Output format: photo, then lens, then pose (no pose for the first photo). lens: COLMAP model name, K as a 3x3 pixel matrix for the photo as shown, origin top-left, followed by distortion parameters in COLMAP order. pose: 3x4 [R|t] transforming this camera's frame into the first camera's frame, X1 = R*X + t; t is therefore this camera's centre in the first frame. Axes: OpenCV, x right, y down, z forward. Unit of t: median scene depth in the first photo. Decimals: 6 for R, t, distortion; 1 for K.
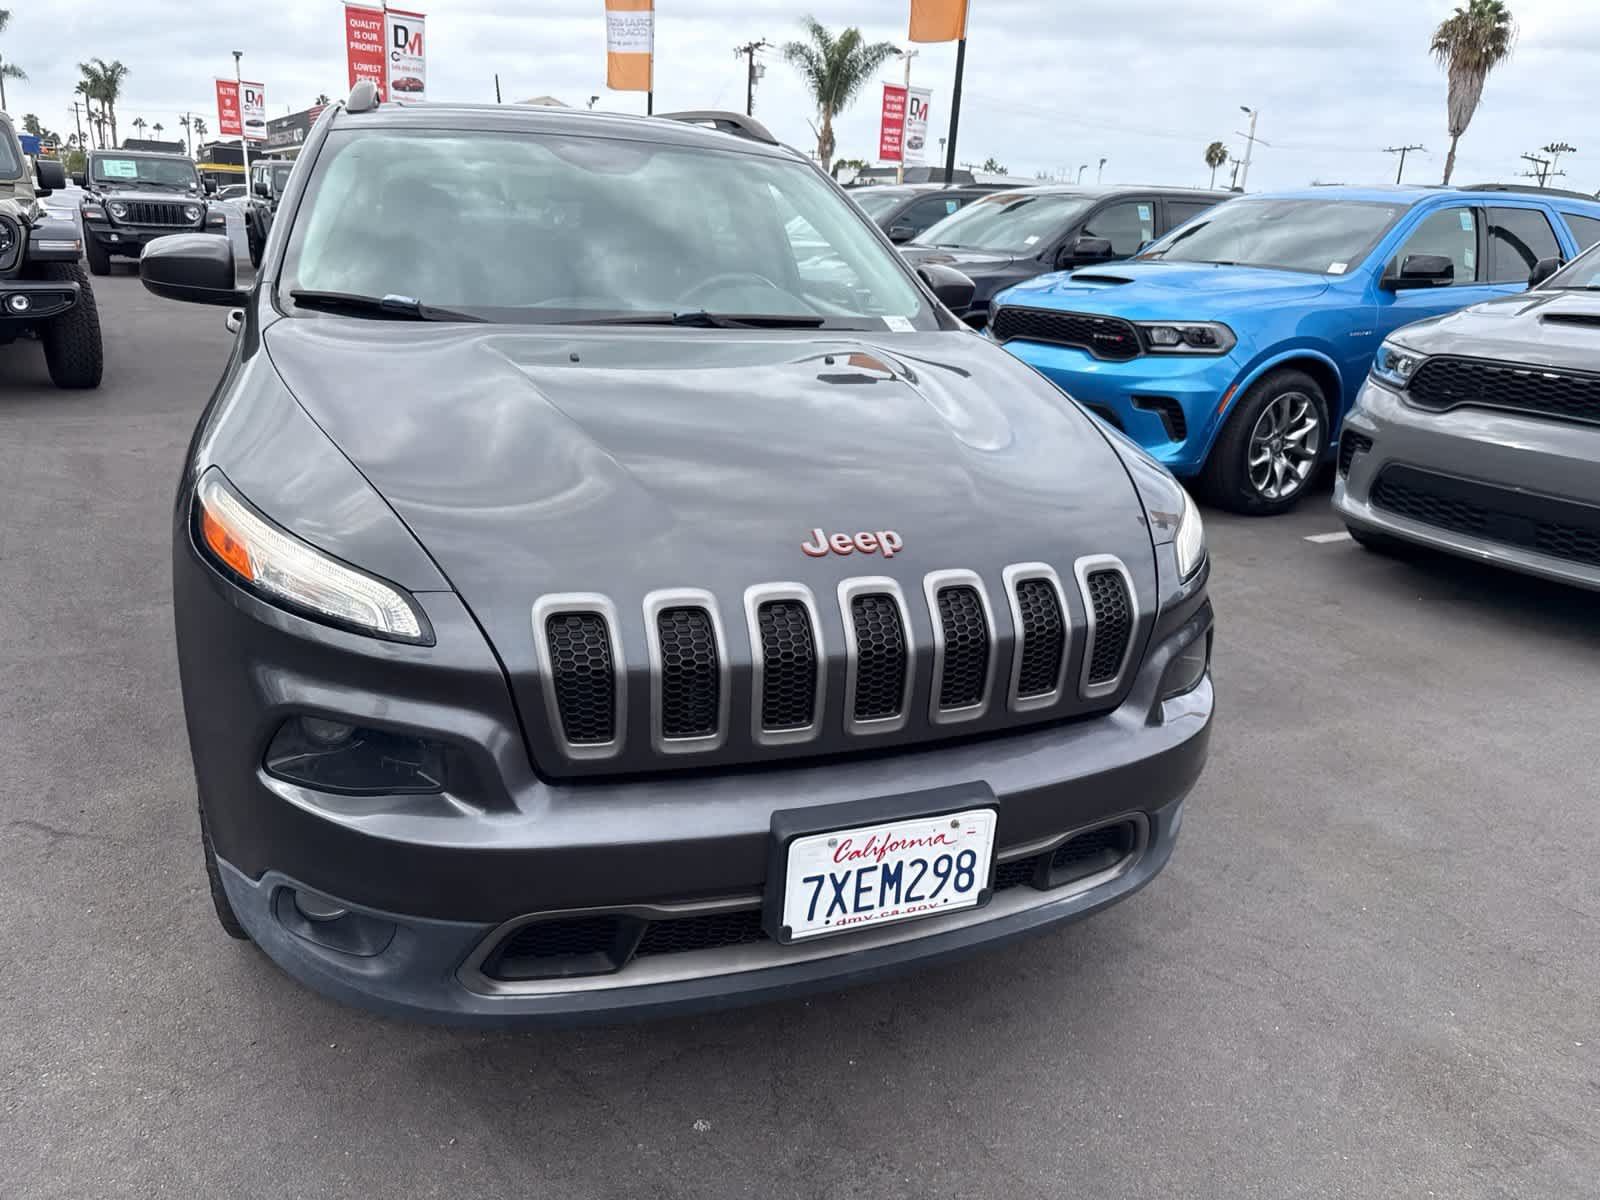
lens RADIAL K [[1147.0, 0, 808.2], [0, 1147.0, 602.5], [0, 0, 1]] dist [0.023114, -0.030536]
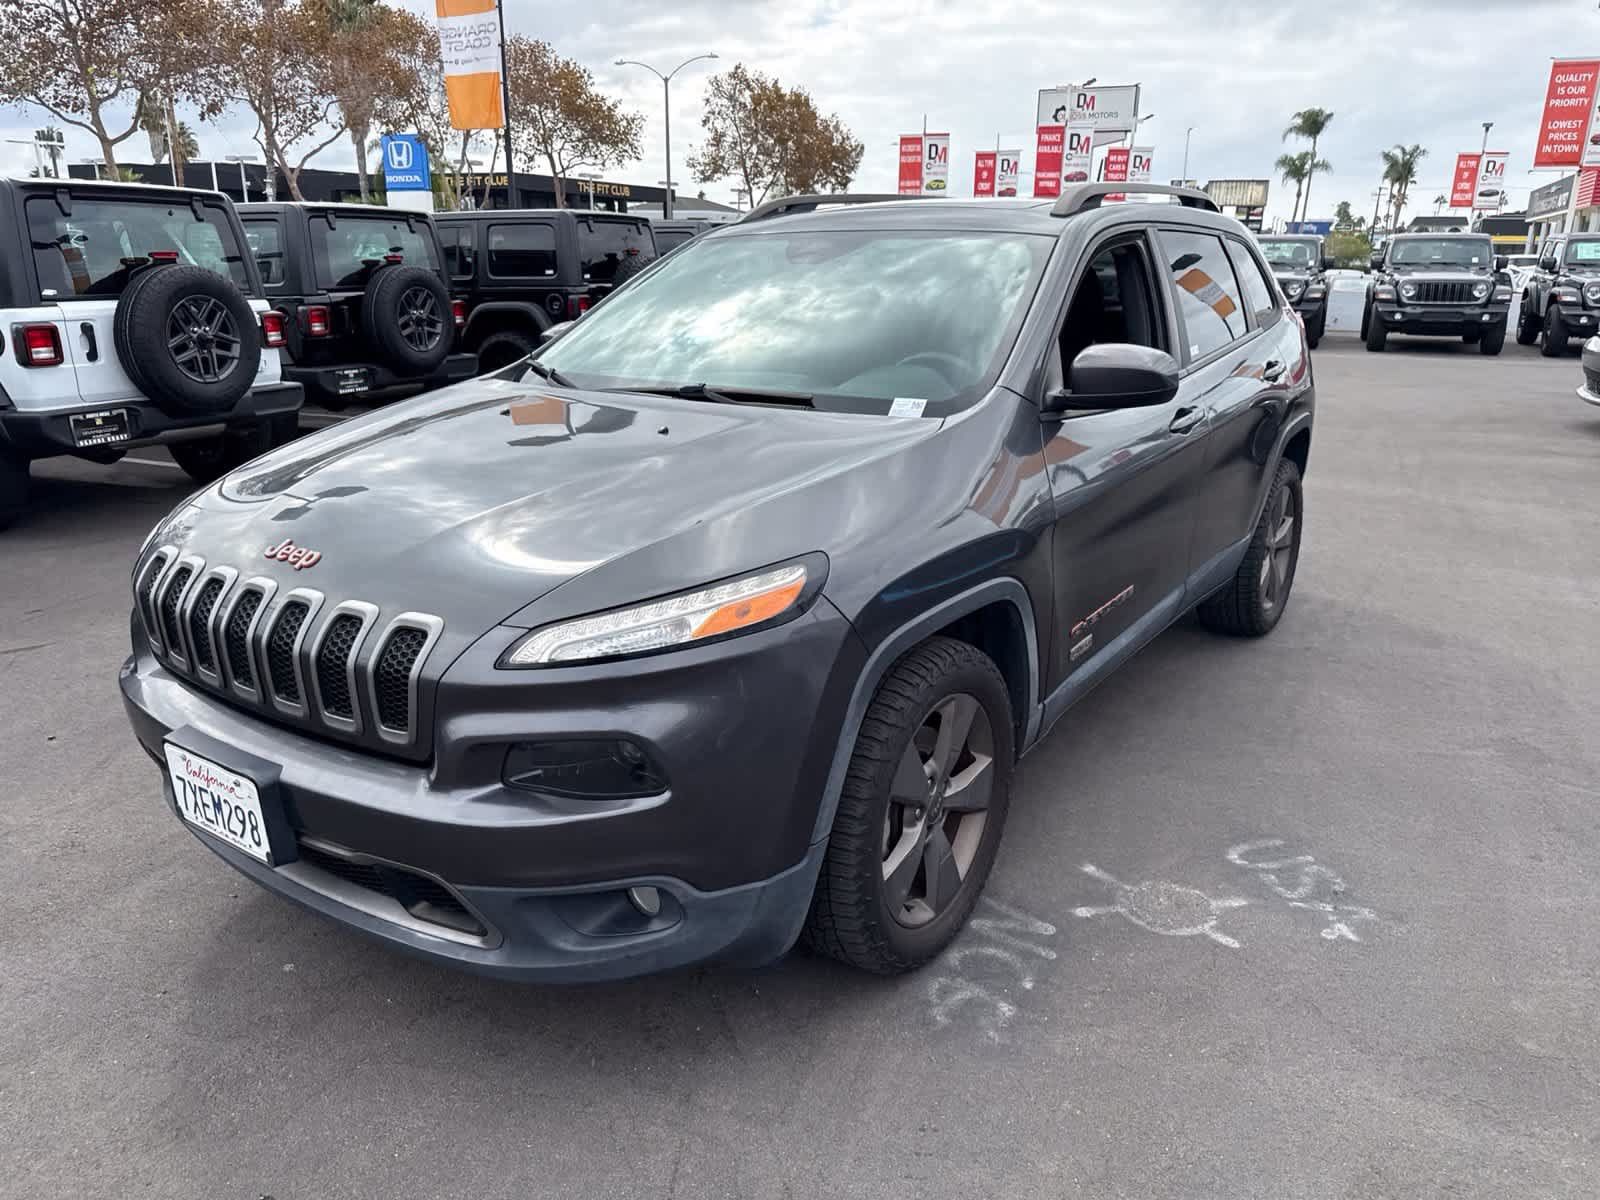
lens RADIAL K [[1145.5, 0, 808.2], [0, 1145.5, 604.8], [0, 0, 1]] dist [0.012795, -0.012961]
pose [[0.547911, 0.194347, -0.813648, 0.385213], [-0.239028, 0.968460, 0.070364, -0.061603], [0.801660, 0.155932, 0.577084, 0.198197]]
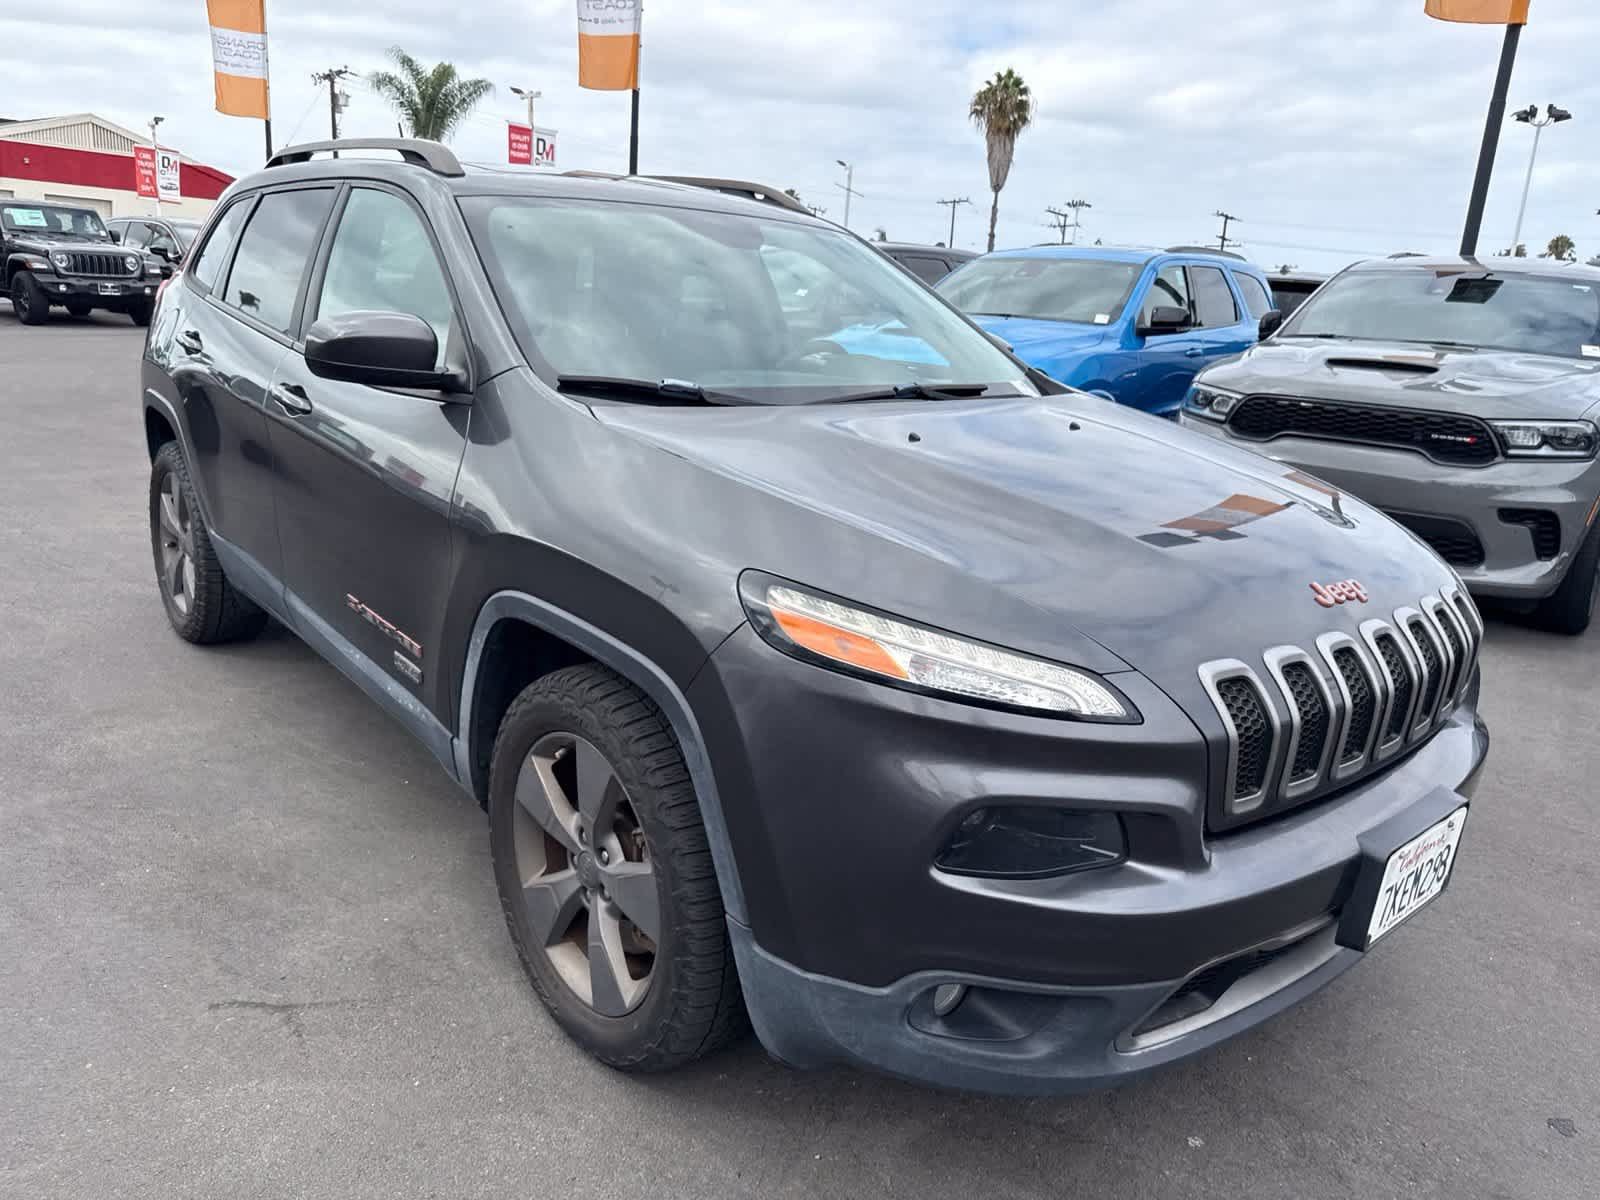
lens RADIAL K [[1148.6, 0, 811.6], [0, 1148.6, 587.3], [0, 0, 1]] dist [0.006605, -0.007188]
pose [[0.940187, -0.081415, 0.330788, -0.227840], [0.094770, 0.995200, -0.024420, -0.021556], [-0.327212, 0.054308, 0.943389, 0.022032]]
